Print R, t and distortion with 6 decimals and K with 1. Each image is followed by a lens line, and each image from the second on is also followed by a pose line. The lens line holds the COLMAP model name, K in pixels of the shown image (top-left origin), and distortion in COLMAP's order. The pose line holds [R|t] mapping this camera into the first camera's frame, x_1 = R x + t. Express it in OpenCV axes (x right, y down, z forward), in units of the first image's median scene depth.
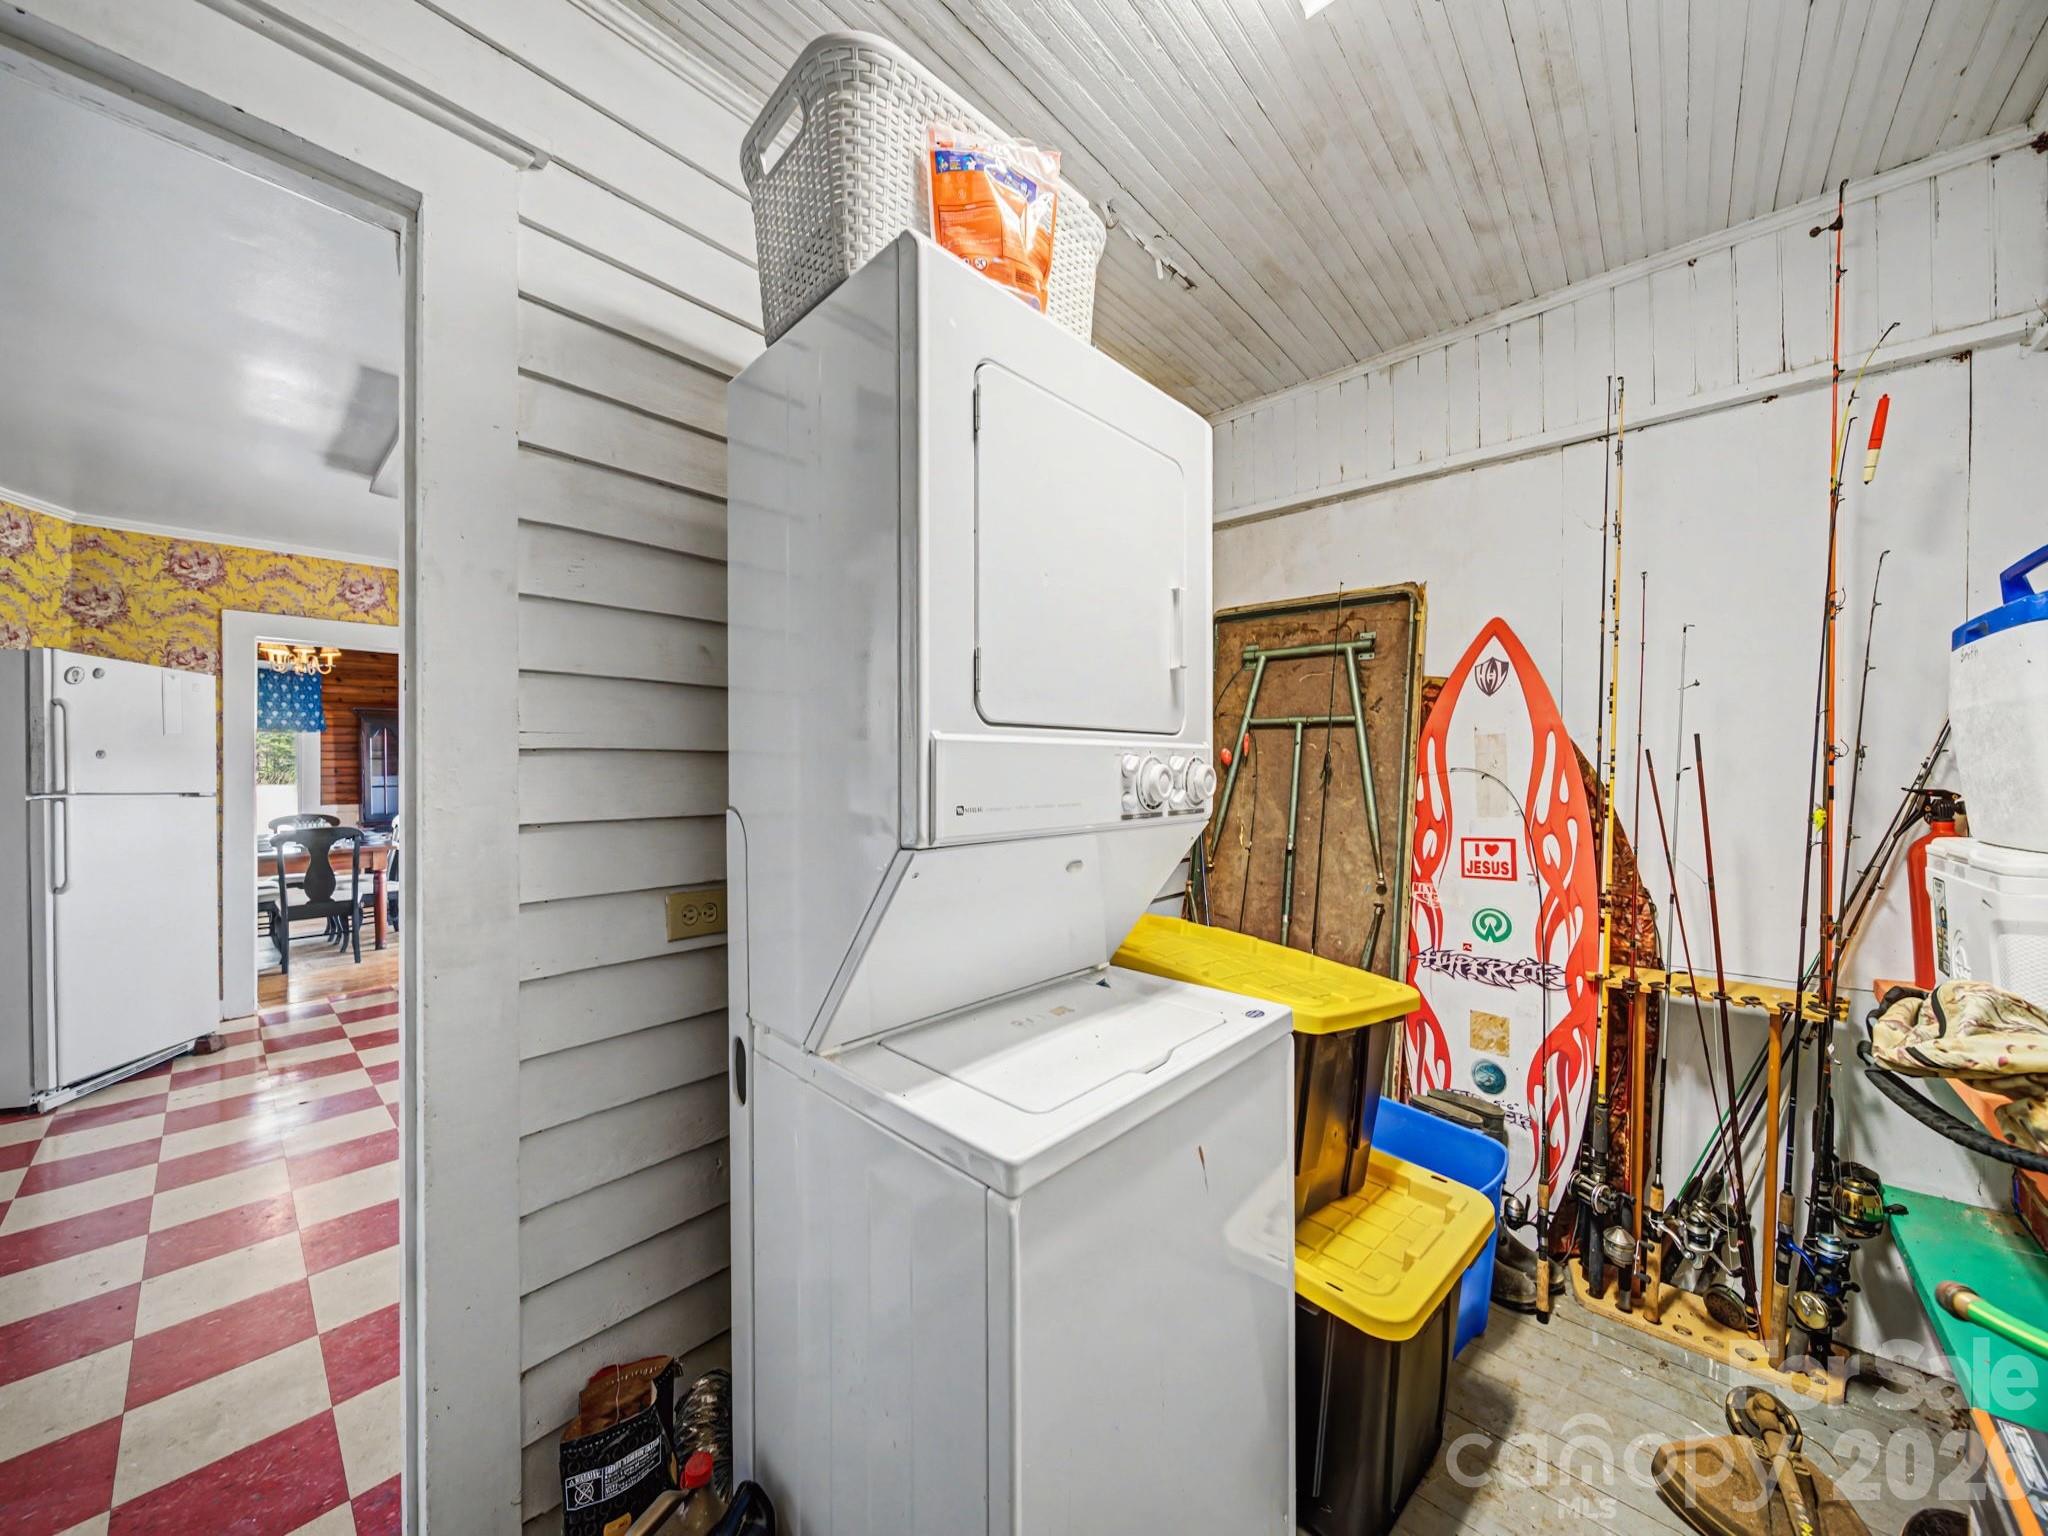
lens RADIAL K [[736.3, 0, 1028.6], [0, 736.3, 764.4], [0, 0, 1]] dist [-0.001216, -0.000533]
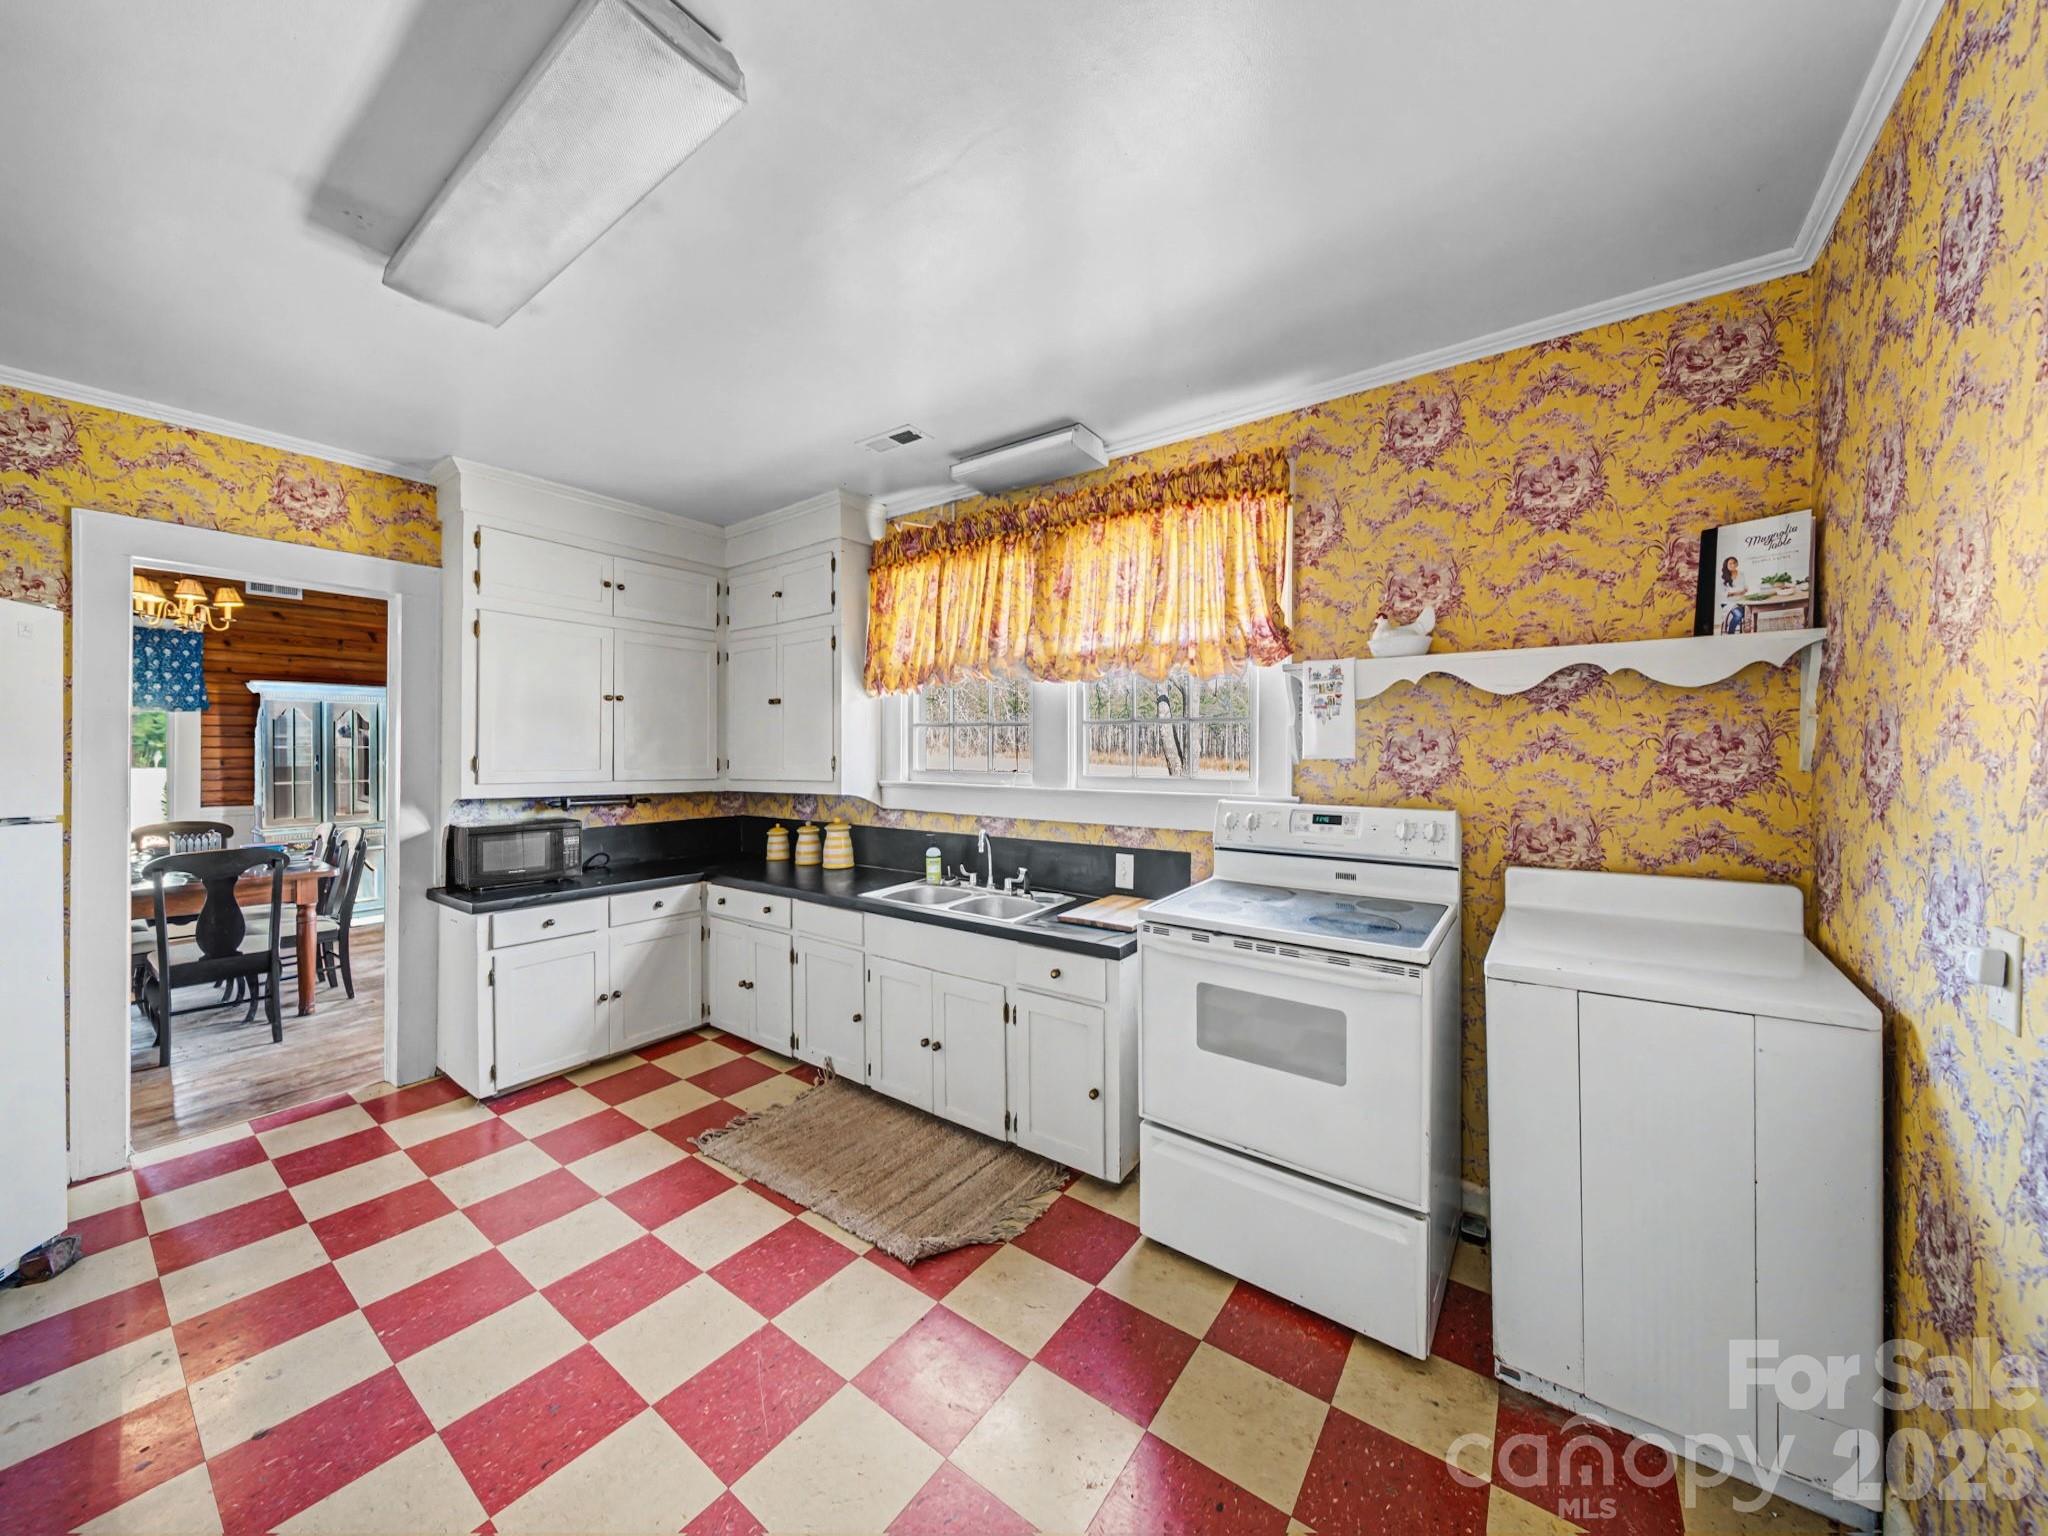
lens RADIAL K [[734.7, 0, 1042.3], [0, 734.7, 751.8], [0, 0, 1]] dist [0.000090, -0.000403]
pose [[0.994388, 0.005910, 0.105632, -0.276035], [-0.005789, 0.999982, -0.001451, -0.009291], [-0.105639, 0.000831, 0.994404, 0.237253]]
